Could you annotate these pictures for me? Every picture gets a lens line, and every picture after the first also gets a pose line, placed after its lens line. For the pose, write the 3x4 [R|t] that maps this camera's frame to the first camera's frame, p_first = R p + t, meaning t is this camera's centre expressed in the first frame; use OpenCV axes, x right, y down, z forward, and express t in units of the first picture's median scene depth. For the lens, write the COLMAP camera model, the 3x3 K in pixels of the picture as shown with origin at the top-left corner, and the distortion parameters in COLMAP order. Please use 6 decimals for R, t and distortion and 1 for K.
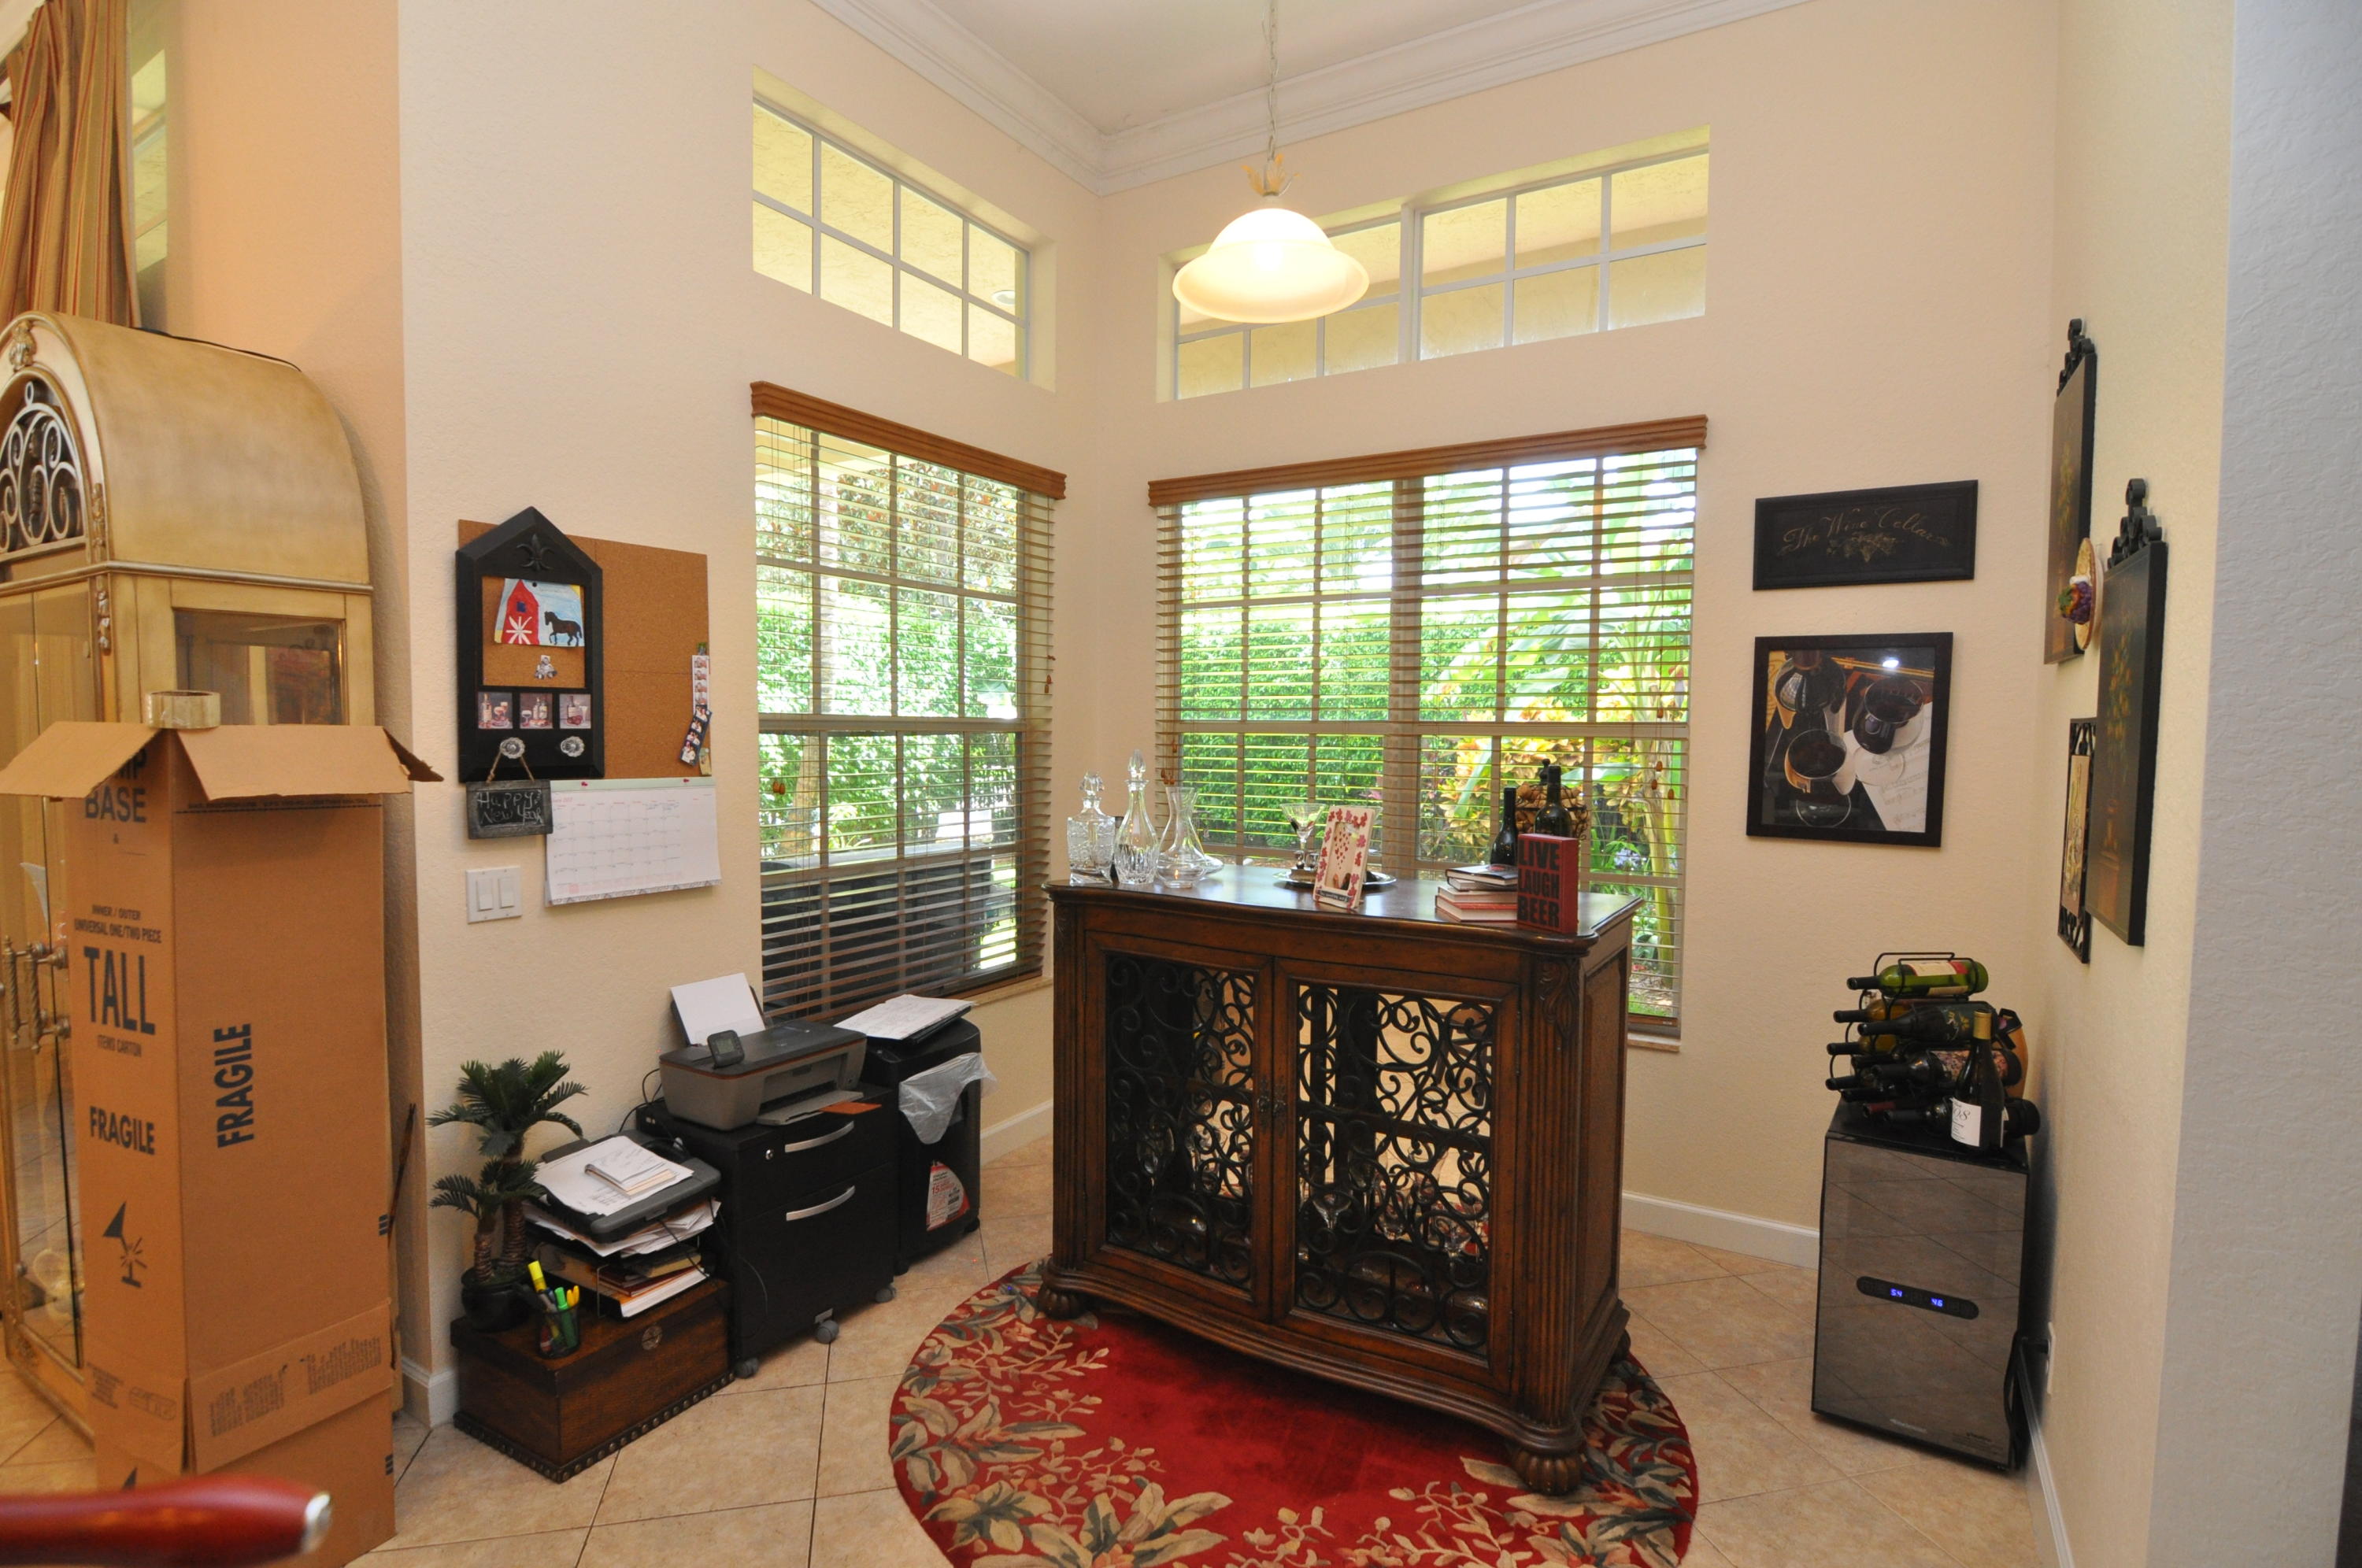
lens RADIAL K [[1153.4, 0, 1165.8], [0, 1153.4, 797.5], [0, 0, 1]] dist [0.000634, -0.011690]
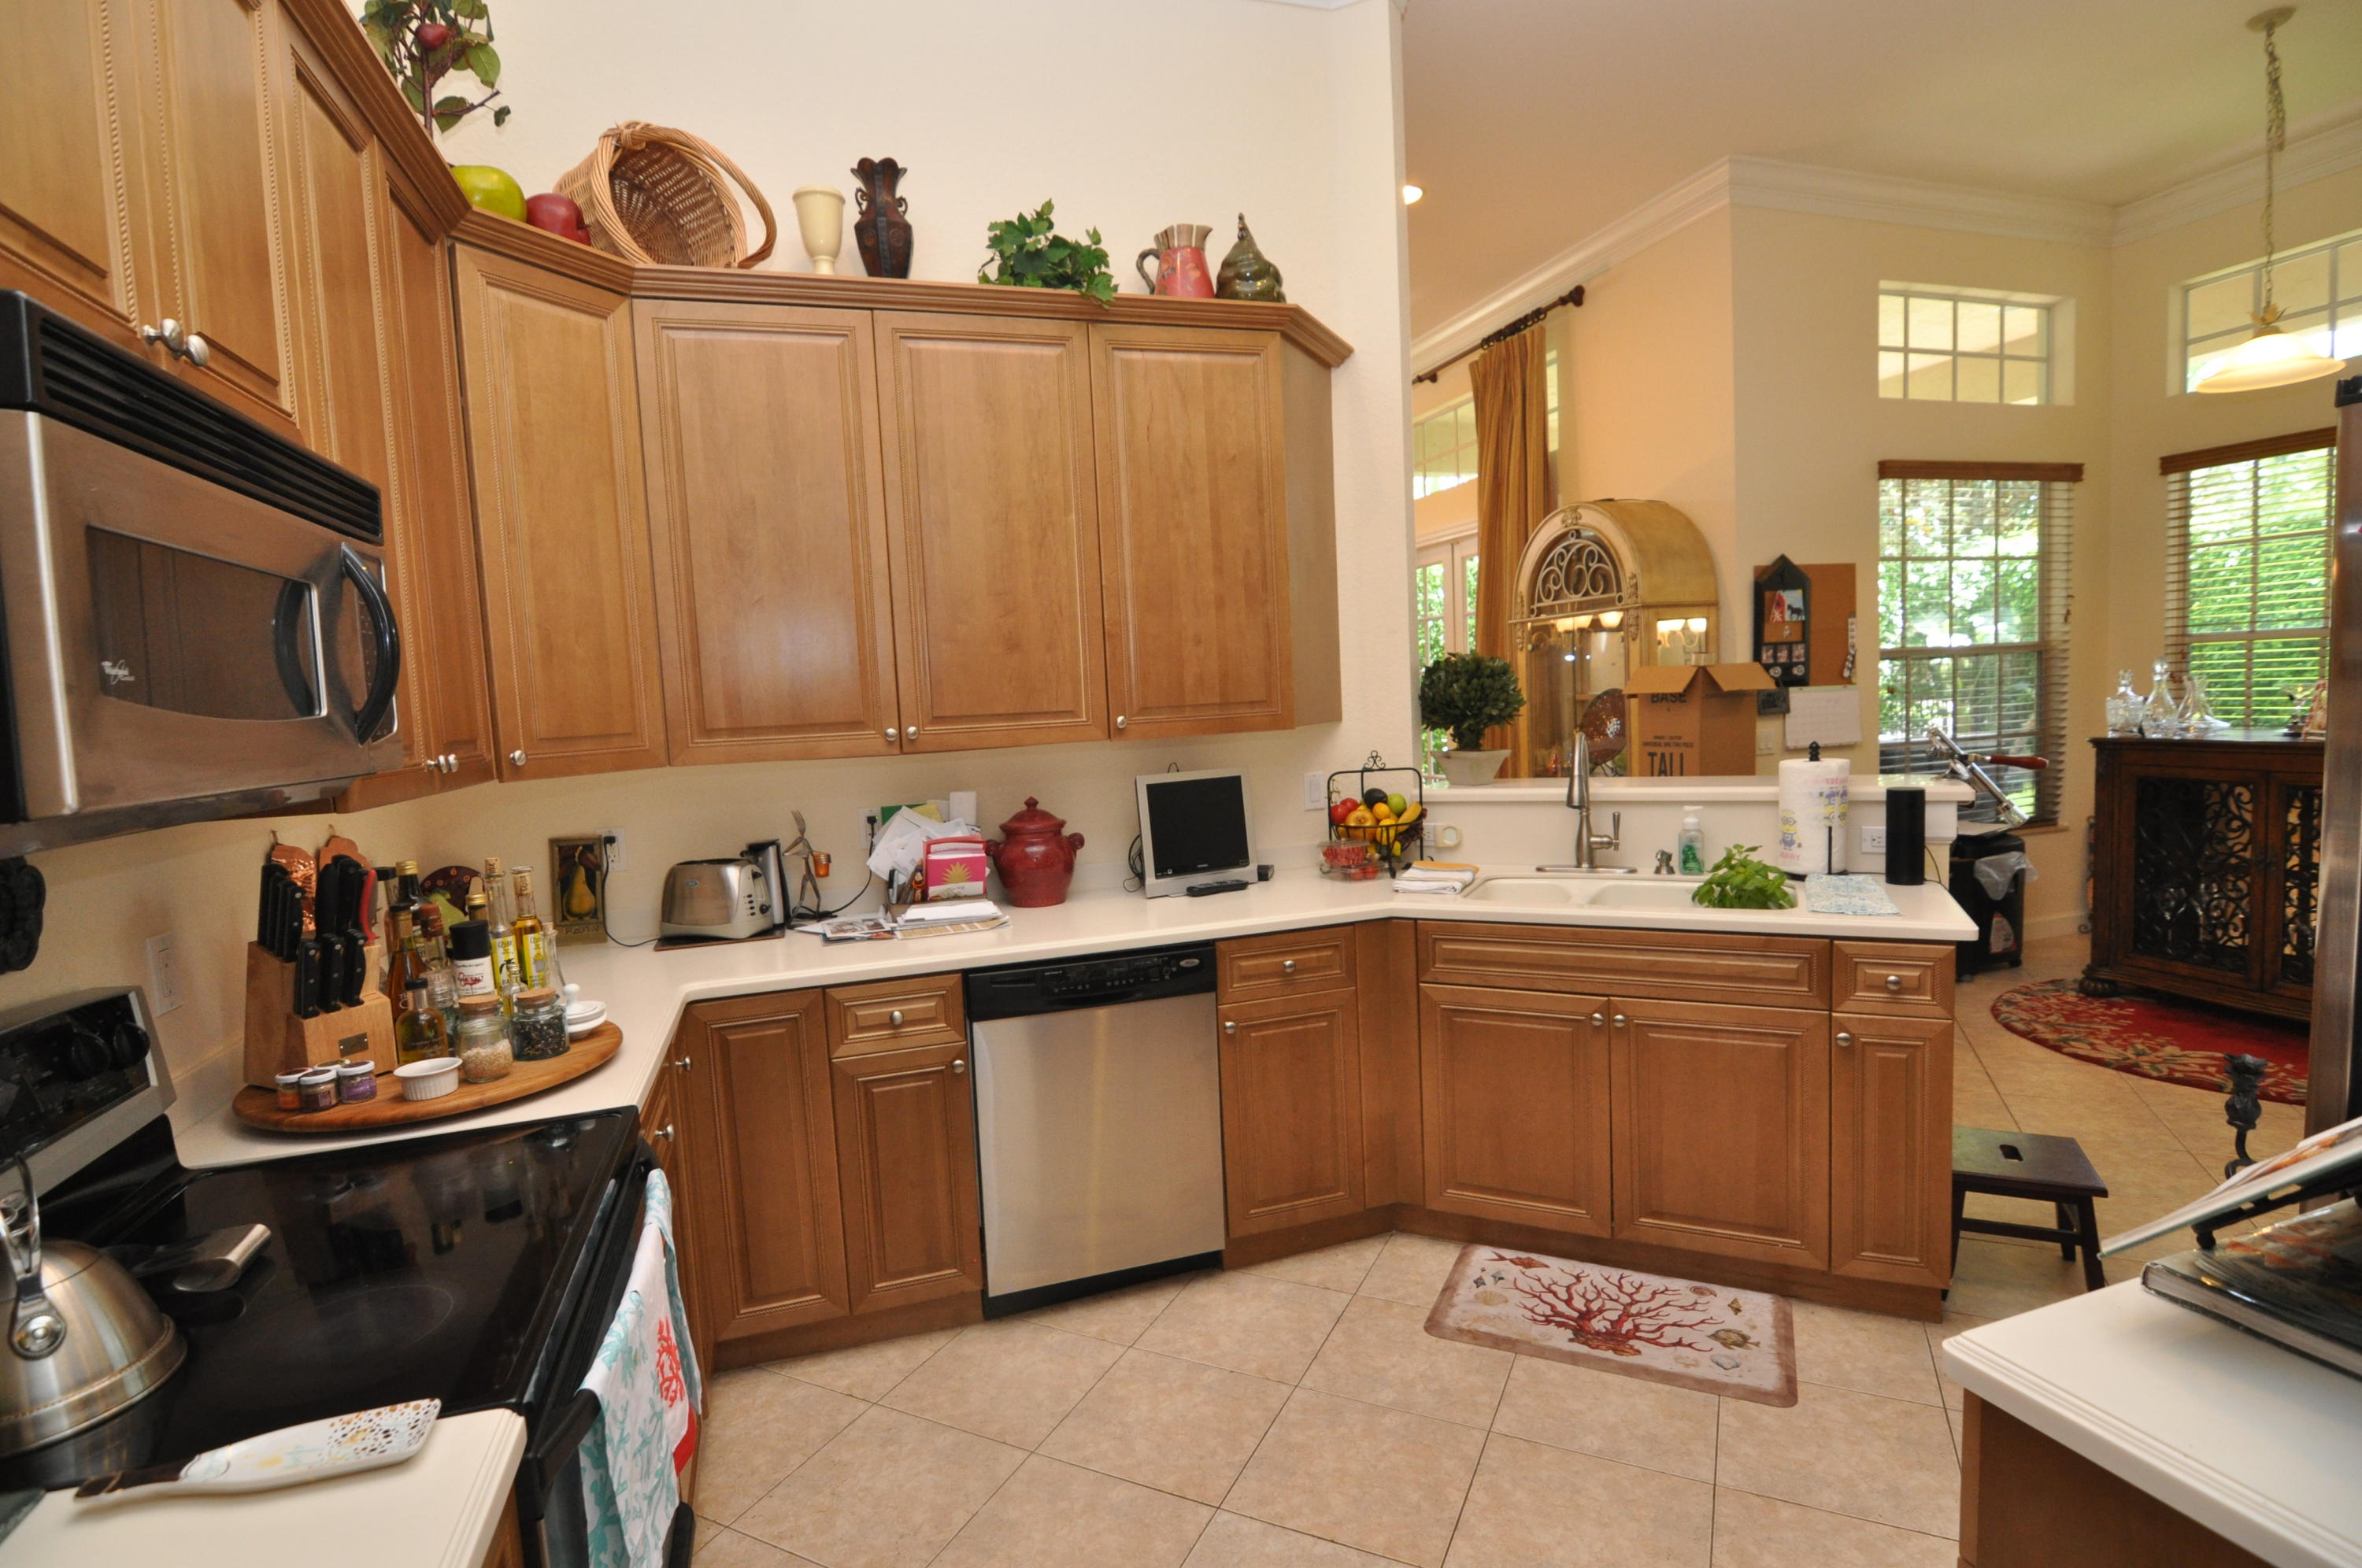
lens RADIAL K [[1153.4, 0, 1165.8], [0, 1153.4, 797.5], [0, 0, 1]] dist [0.000634, -0.011690]
pose [[0.764441, 0.010749, -0.644604, -0.054728], [0.017278, 0.999160, 0.037151, 0.078568], [0.644462, -0.039537, 0.763614, -1.178200]]
